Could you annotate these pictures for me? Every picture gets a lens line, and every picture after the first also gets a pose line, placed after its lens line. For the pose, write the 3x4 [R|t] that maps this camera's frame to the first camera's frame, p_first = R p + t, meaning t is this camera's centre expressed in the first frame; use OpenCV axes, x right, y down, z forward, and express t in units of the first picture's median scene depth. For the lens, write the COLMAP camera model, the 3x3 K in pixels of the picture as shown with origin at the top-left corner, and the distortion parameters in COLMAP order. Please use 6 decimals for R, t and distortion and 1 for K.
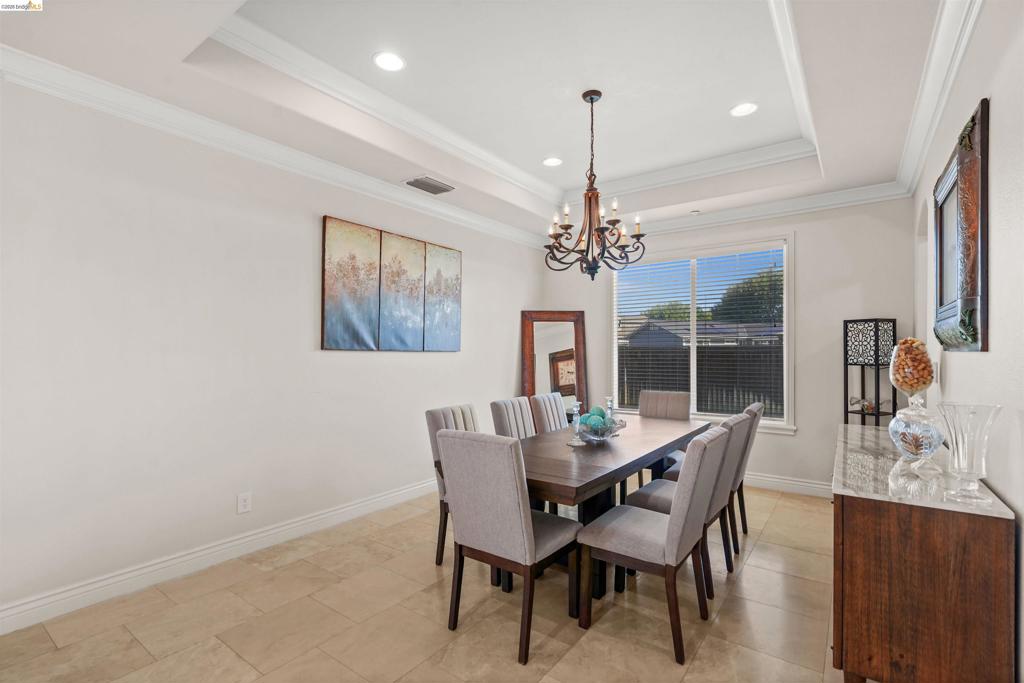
lens RADIAL K [[469.5, 0, 506.3], [0, 469.5, 344.5], [0, 0, 1]] dist [-0.004320, 0.000686]
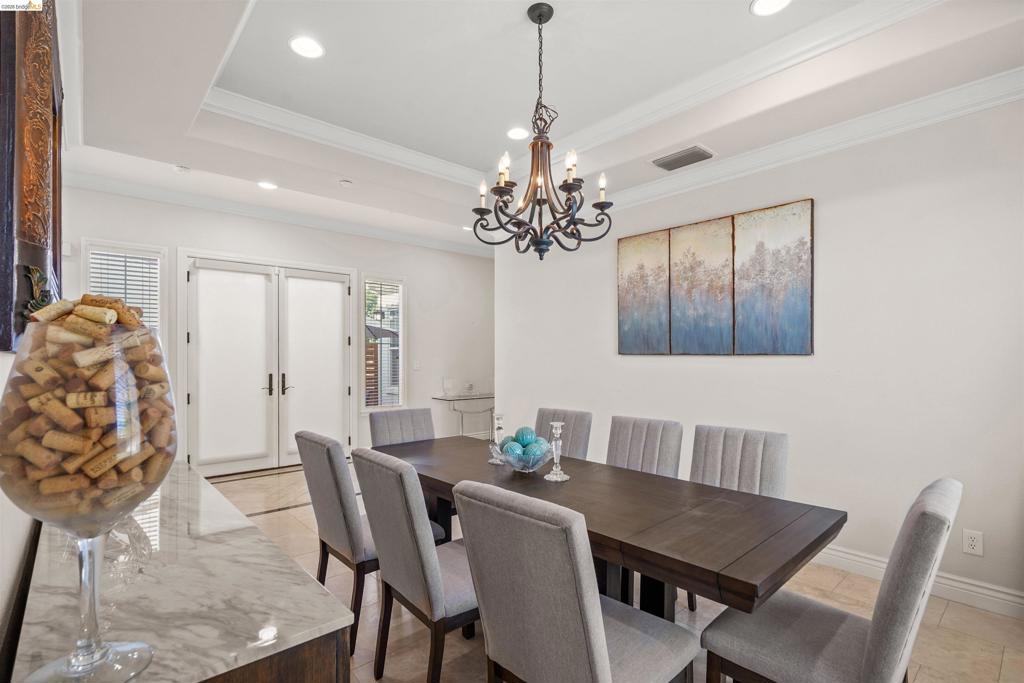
lens RADIAL K [[469.5, 0, 505.8], [0, 469.5, 348.1], [0, 0, 1]] dist [-0.004320, 0.000686]
pose [[-0.210722, -0.023099, -0.977273, 0.709107], [0.004896, 0.999683, -0.024684, 0.020717], [0.977534, -0.009987, -0.210542, 0.847128]]
